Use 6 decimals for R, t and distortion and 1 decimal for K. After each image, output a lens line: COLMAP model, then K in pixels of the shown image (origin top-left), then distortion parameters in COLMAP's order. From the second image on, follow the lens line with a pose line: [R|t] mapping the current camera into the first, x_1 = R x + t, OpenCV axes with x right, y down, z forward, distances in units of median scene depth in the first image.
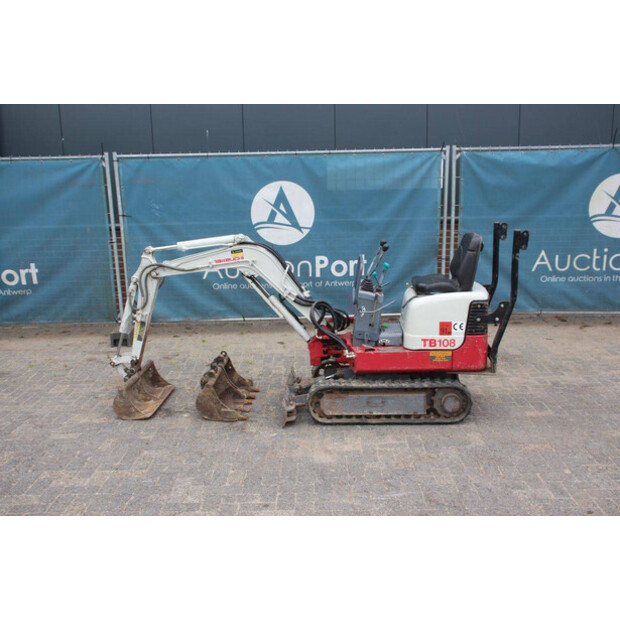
lens RADIAL K [[678.4, 0, 306.9], [0, 678.4, 314.6], [0, 0, 1]] dist [-0.038015, 0.000000]
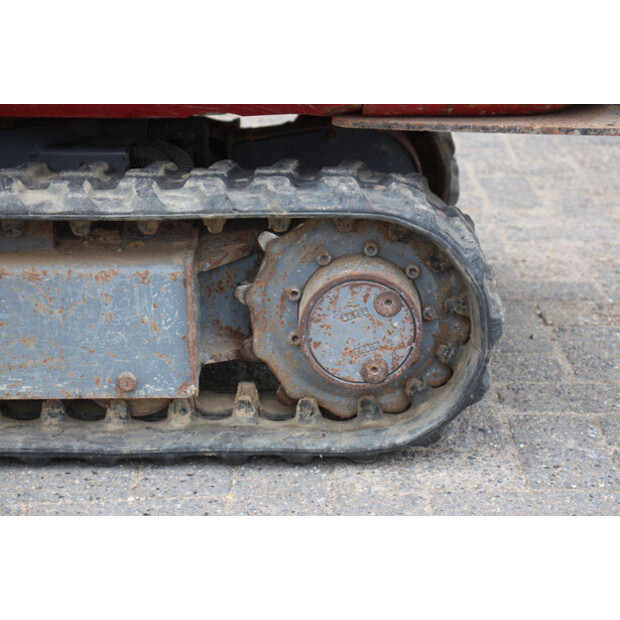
lens RADIAL K [[1467.8, 0, 310.3], [0, 1467.8, 310.6], [0, 0, 1]] dist [0.403293, 0.000000]
pose [[0.999364, 0.007863, 0.034786, 0.182610], [-0.011772, 0.993453, 0.113634, 0.086373], [-0.033665, -0.113972, 0.992913, 0.645936]]
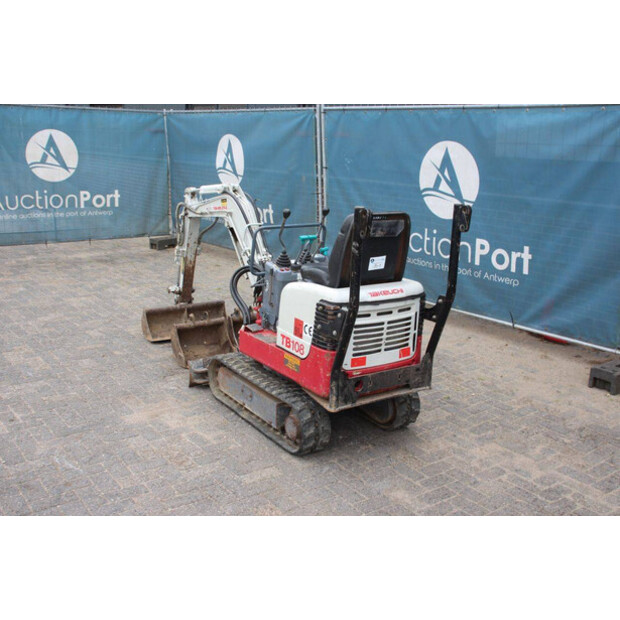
lens RADIAL K [[678.4, 0, 301.7], [0, 678.4, 309.6], [0, 0, 1]] dist [-0.038015, 0.000000]
pose [[0.590948, 0.236029, -0.771408, 0.737824], [-0.213509, 0.967902, 0.132588, -0.094363], [0.777942, 0.086350, 0.622374, 0.501025]]
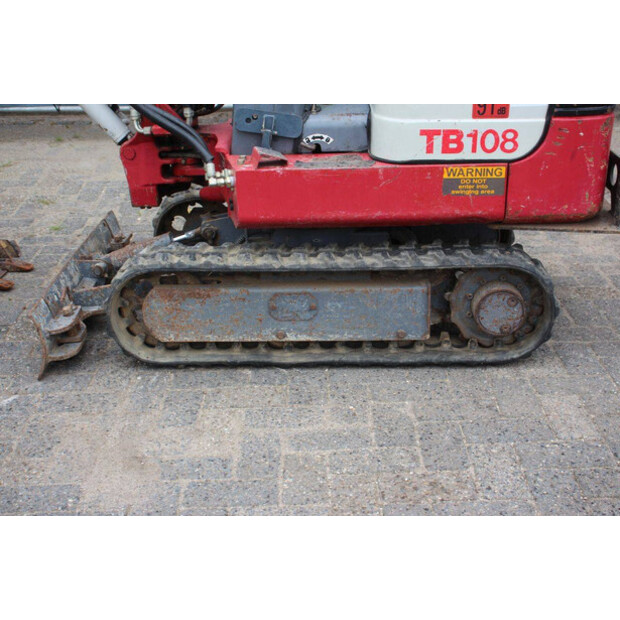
lens RADIAL K [[901.5, 0, 310.7], [0, 901.5, 310.9], [0, 0, 1]] dist [0.052188, 0.000000]
pose [[0.999598, -0.007111, 0.027453, 0.094227], [0.001780, 0.981875, 0.189520, 0.037050], [-0.028303, -0.189395, 0.981493, 0.501836]]
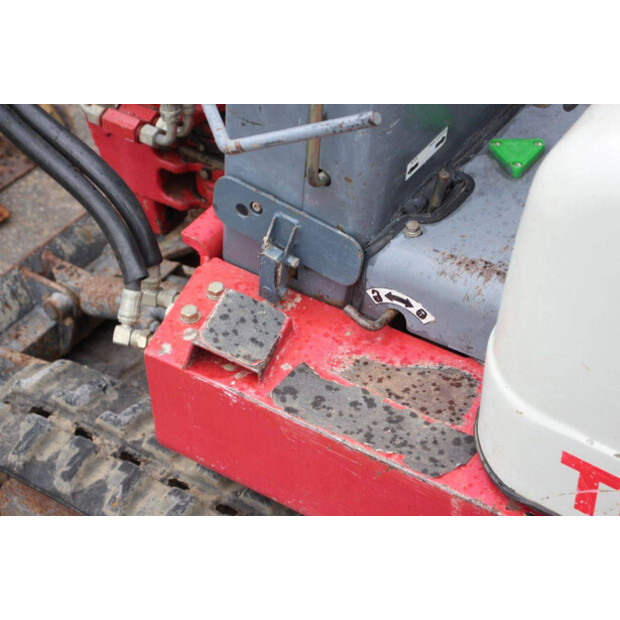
lens RADIAL K [[1426.9, 0, 329.9], [0, 1426.9, 314.8], [0, 0, 1]] dist [0.413268, 0.000000]
pose [[0.861817, 0.333414, -0.382239, 0.209140], [-0.094806, 0.846203, 0.524359, -0.107032], [0.498281, -0.415663, 0.760882, 0.755794]]
